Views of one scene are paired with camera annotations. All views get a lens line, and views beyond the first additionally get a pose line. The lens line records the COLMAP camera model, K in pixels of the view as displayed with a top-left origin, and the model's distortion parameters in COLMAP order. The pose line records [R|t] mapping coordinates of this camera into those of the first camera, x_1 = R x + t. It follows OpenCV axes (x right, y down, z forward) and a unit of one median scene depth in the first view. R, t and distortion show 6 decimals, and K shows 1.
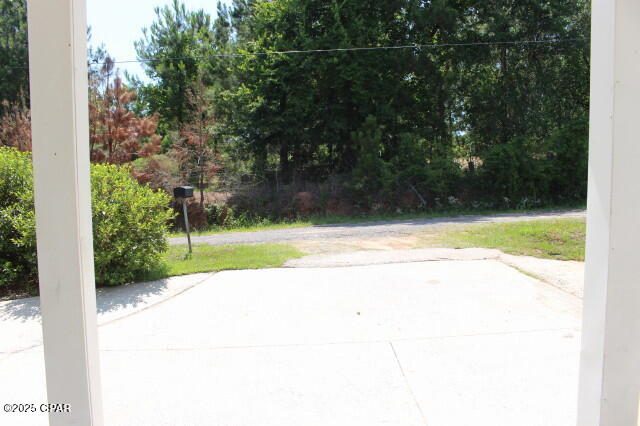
lens RADIAL K [[530.1, 0, 320.0], [0, 530.1, 213.0], [0, 0, 1]] dist [-0.146351, 0.116479]
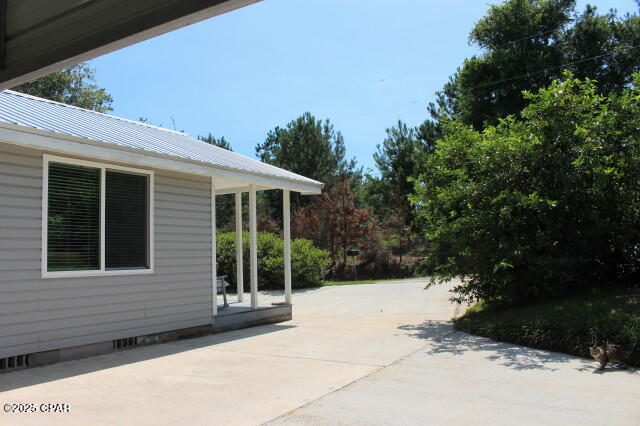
lens RADIAL K [[530.1, 0, 320.0], [0, 530.1, 213.0], [0, 0, 1]] dist [-0.146351, 0.116479]
pose [[0.851645, -0.056498, -0.521066, 0.364360], [-0.017599, 0.990530, -0.136165, 0.046005], [0.523824, 0.125134, 0.842585, -0.401019]]
